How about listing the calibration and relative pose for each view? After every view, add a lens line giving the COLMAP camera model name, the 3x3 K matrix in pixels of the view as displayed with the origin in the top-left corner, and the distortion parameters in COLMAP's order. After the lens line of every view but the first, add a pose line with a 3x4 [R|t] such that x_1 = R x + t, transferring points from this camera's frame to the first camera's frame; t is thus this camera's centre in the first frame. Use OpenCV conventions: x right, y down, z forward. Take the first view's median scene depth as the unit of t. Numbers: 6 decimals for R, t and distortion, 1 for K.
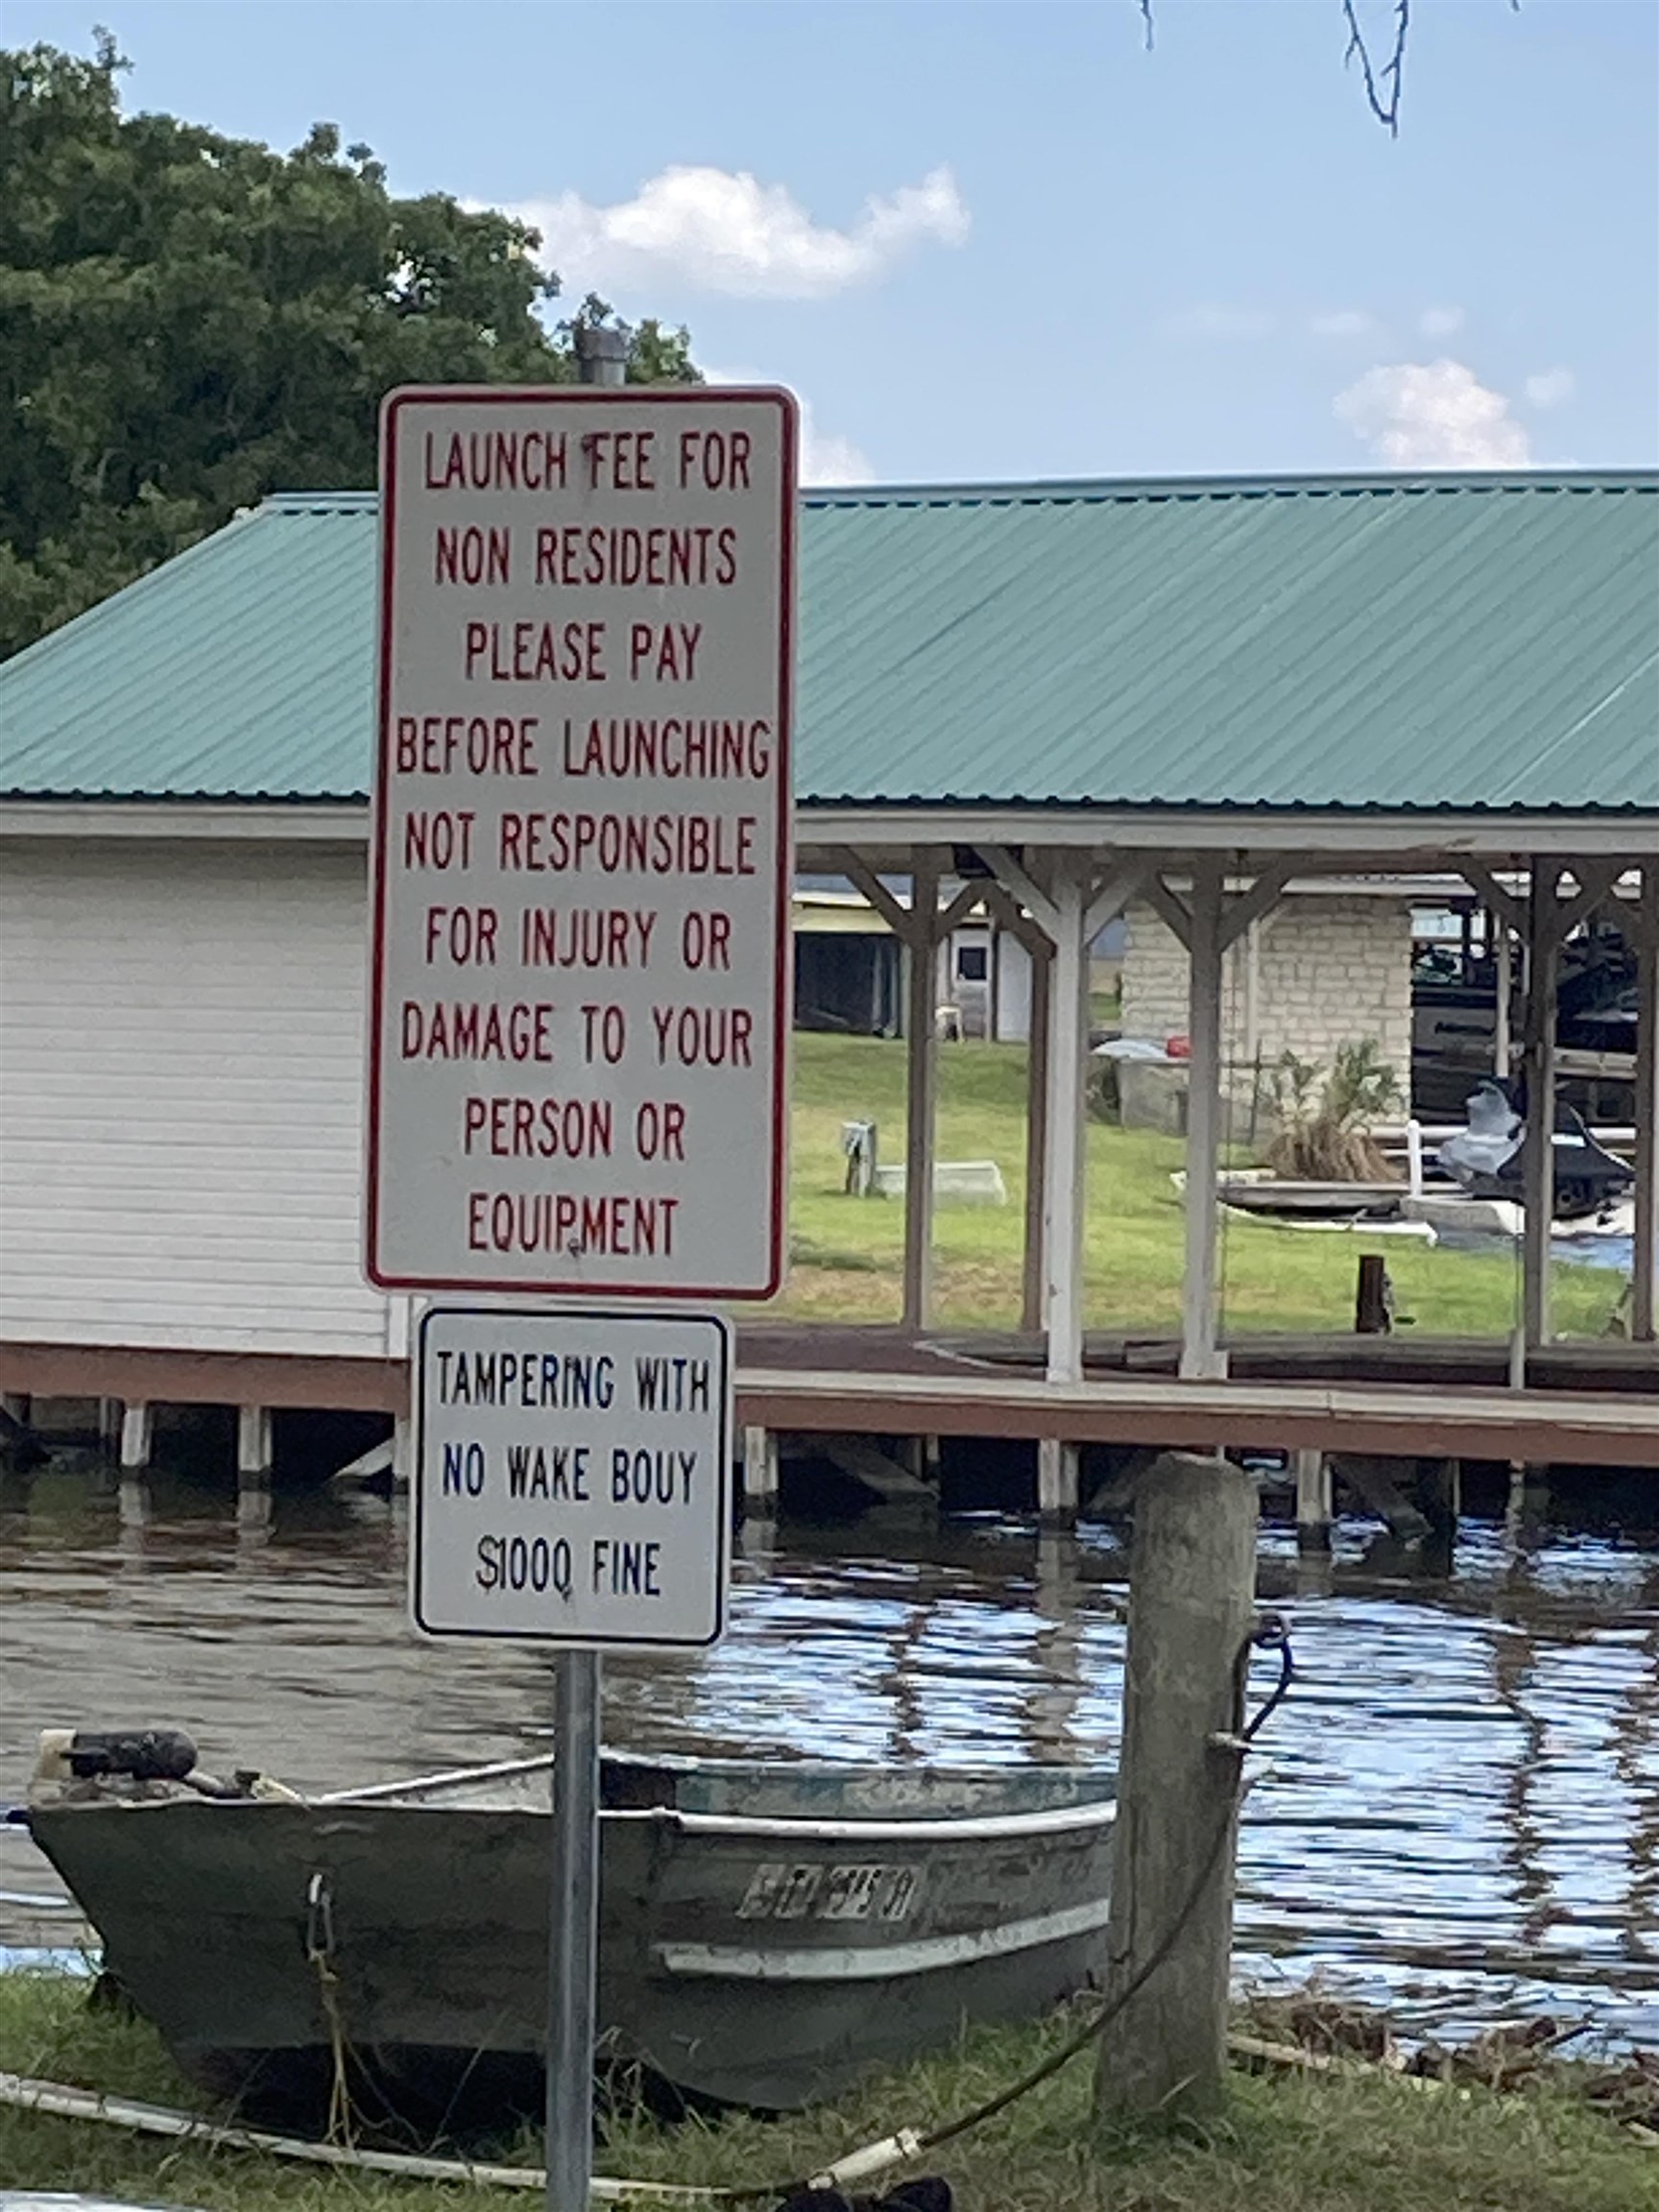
lens RADIAL K [[8887.5, 0, 829.5], [0, 8887.5, 1106.1], [0, 0, 1]] dist [0.023780, 0.000000]
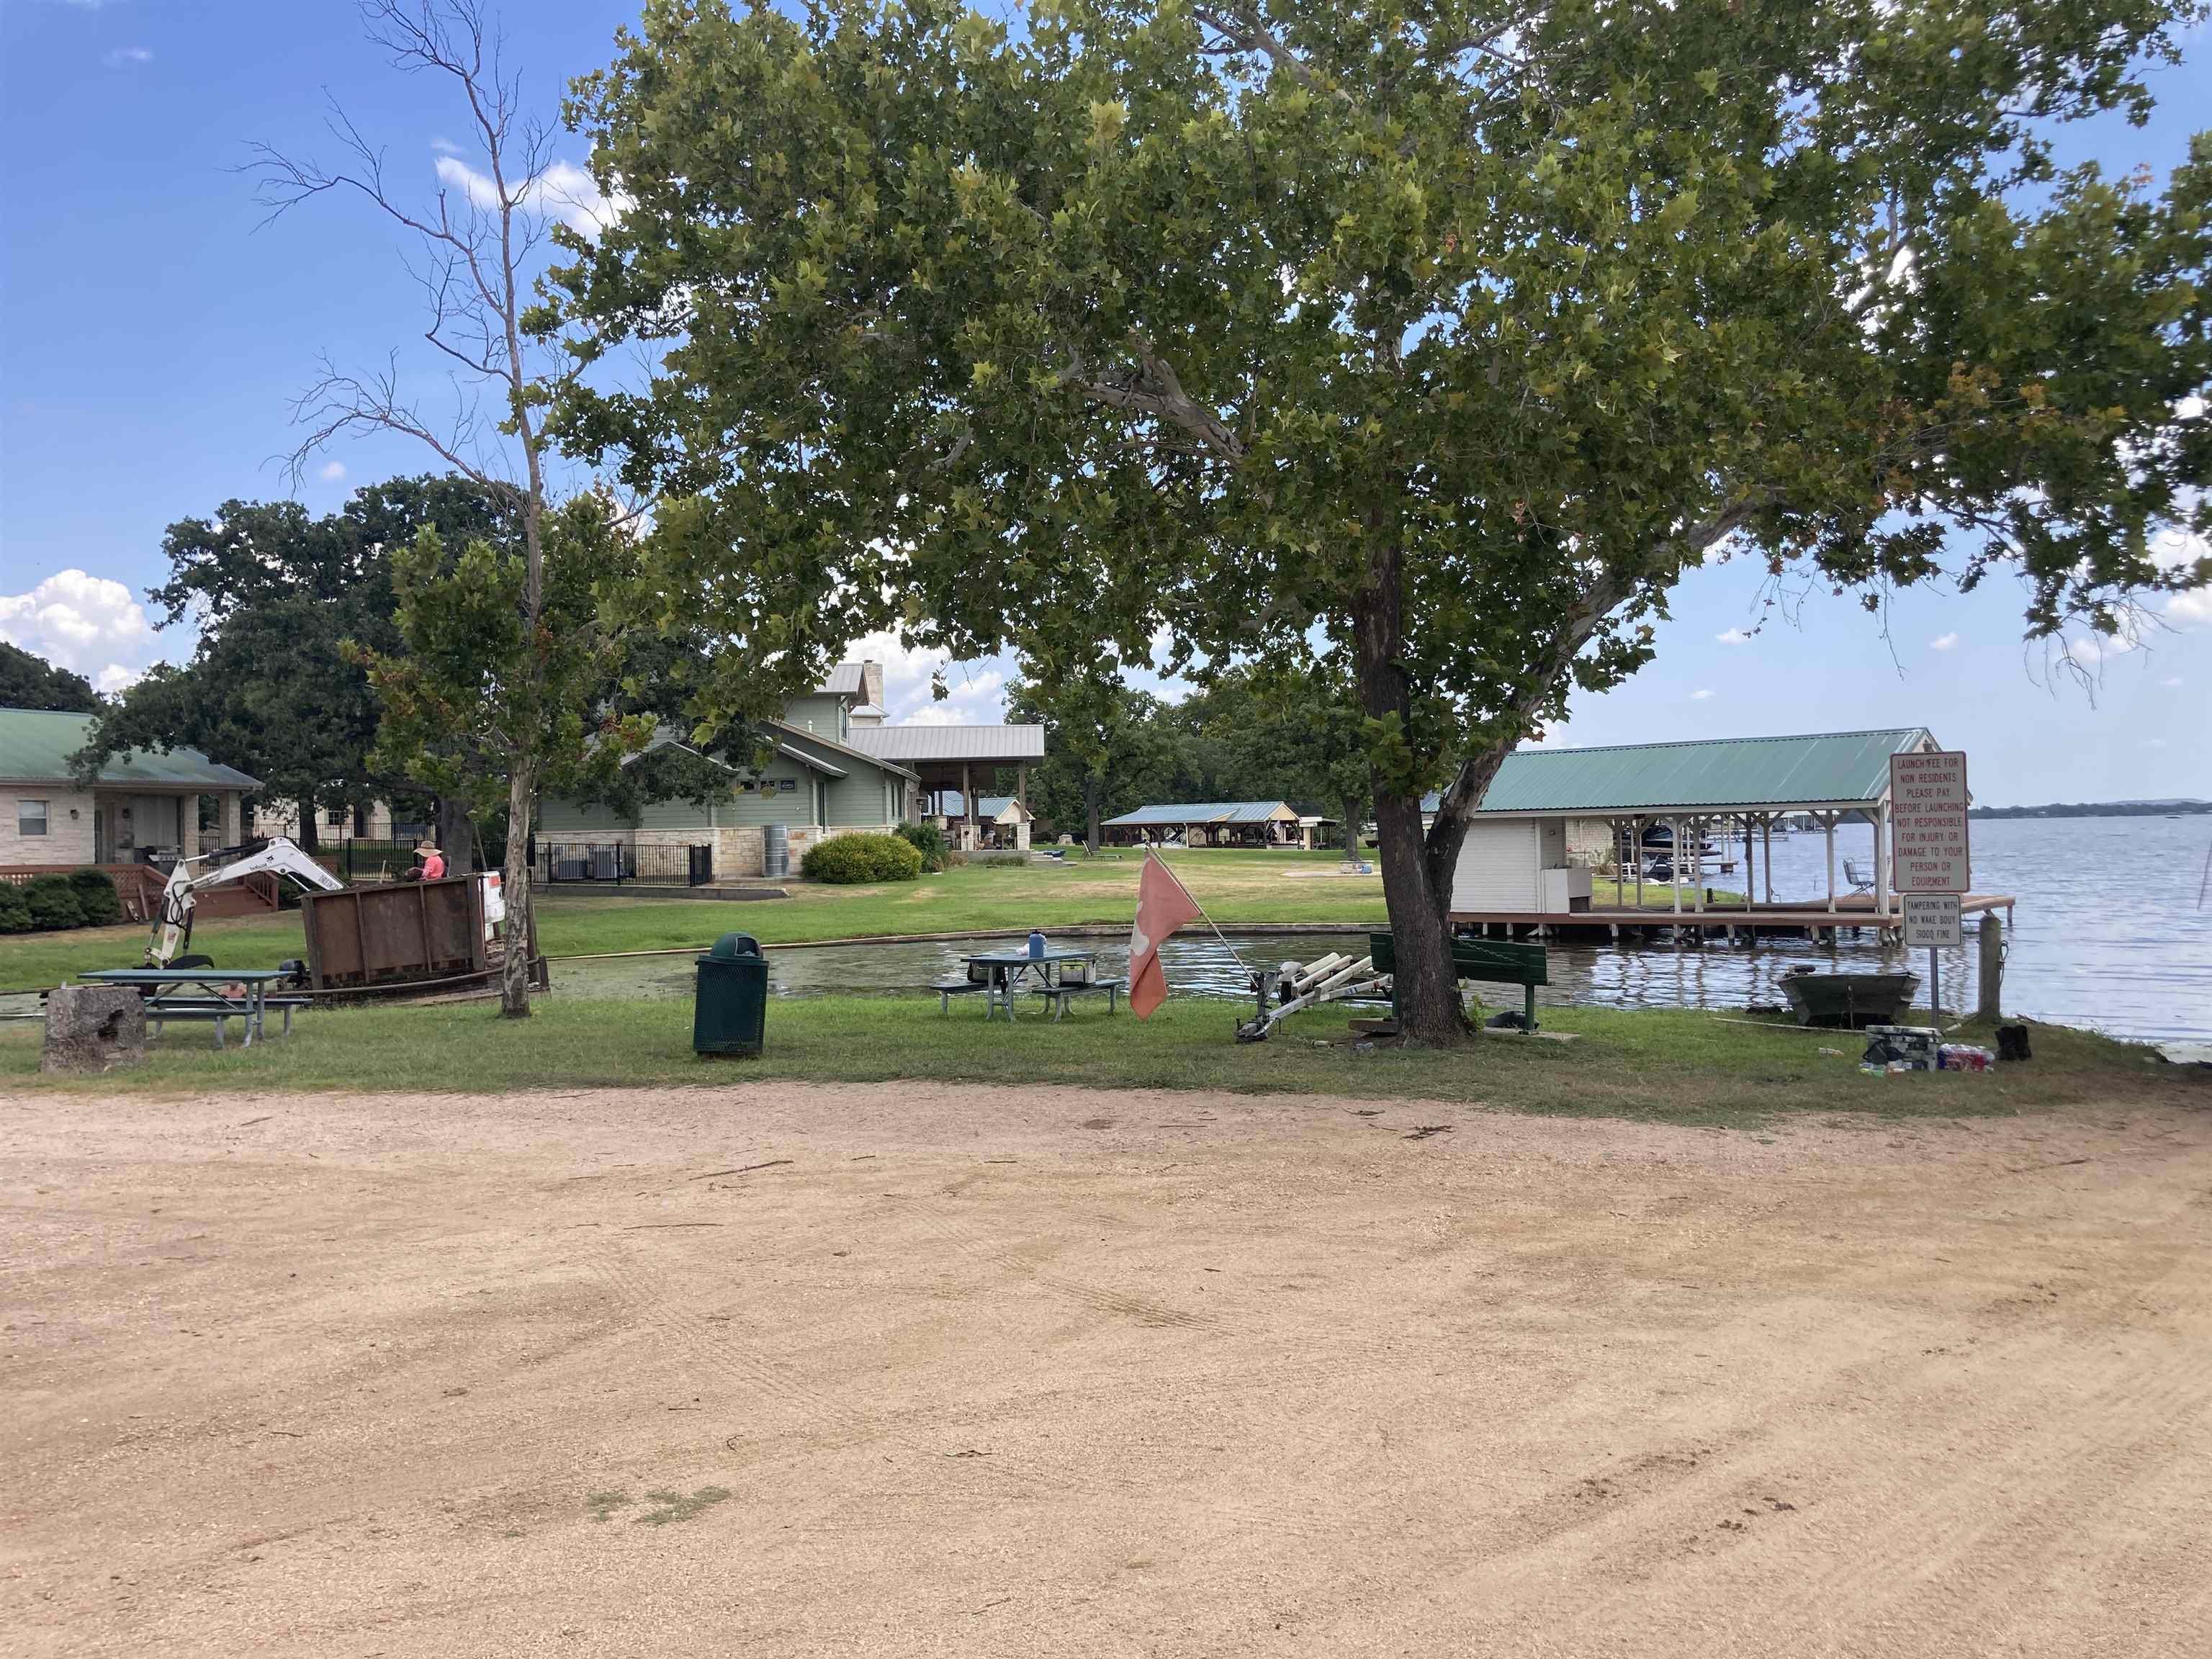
lens RADIAL K [[1784.0, 0, 1103.0], [0, 1784.0, 830.1], [0, 0, 1]] dist [-0.009233, -0.001849]
pose [[0.982418, -0.038598, -0.182661, -0.116775], [0.034502, 0.999078, -0.025553, -0.003545], [0.183479, 0.018802, 0.982844, -0.117370]]
